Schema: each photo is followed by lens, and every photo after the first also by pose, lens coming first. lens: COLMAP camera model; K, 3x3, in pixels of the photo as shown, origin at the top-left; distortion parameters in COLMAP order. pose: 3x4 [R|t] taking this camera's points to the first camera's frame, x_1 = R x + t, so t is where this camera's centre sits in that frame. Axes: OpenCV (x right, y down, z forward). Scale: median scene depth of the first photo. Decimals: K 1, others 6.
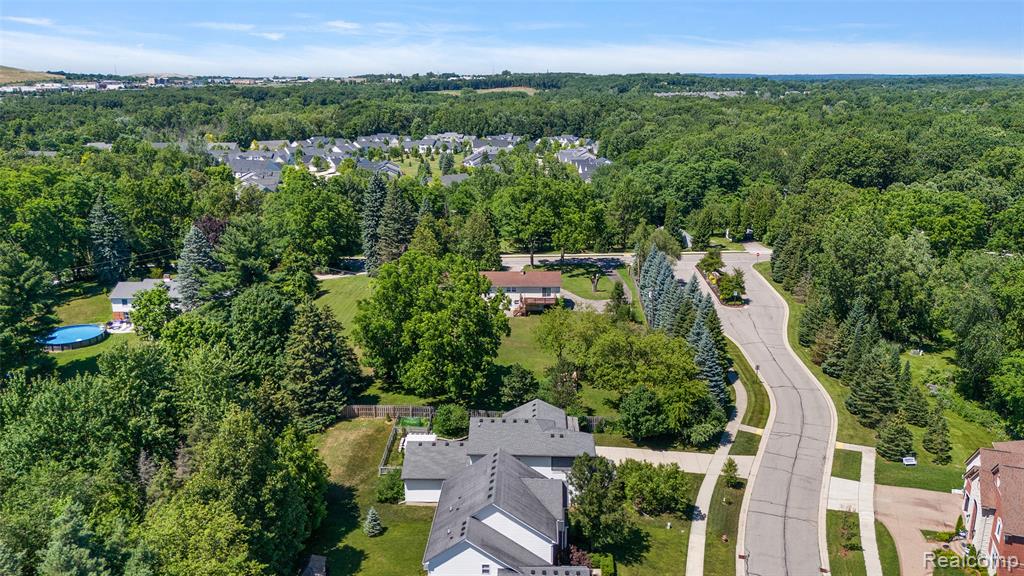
lens RADIAL K [[772.3, 0, 512.0], [0, 772.3, 288.0], [0, 0, 1]] dist [-0.000234, -0.006385]
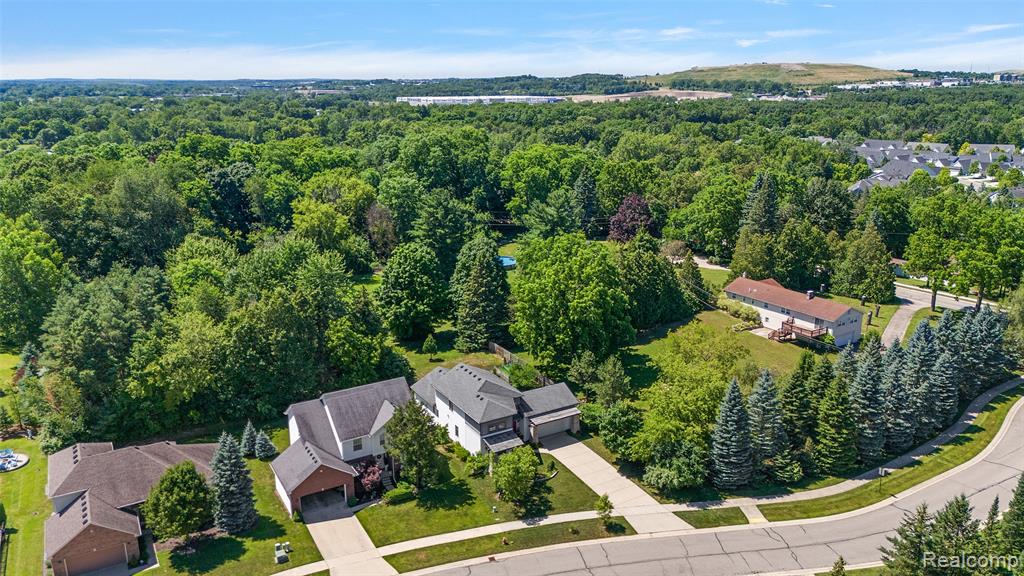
lens RADIAL K [[772.3, 0, 512.0], [0, 772.3, 288.0], [0, 0, 1]] dist [-0.000234, -0.006385]
pose [[0.500480, 0.213751, -0.838946, 0.546261], [-0.210704, 0.969978, 0.121439, -0.060195], [0.839716, 0.115991, 0.530493, 0.228731]]
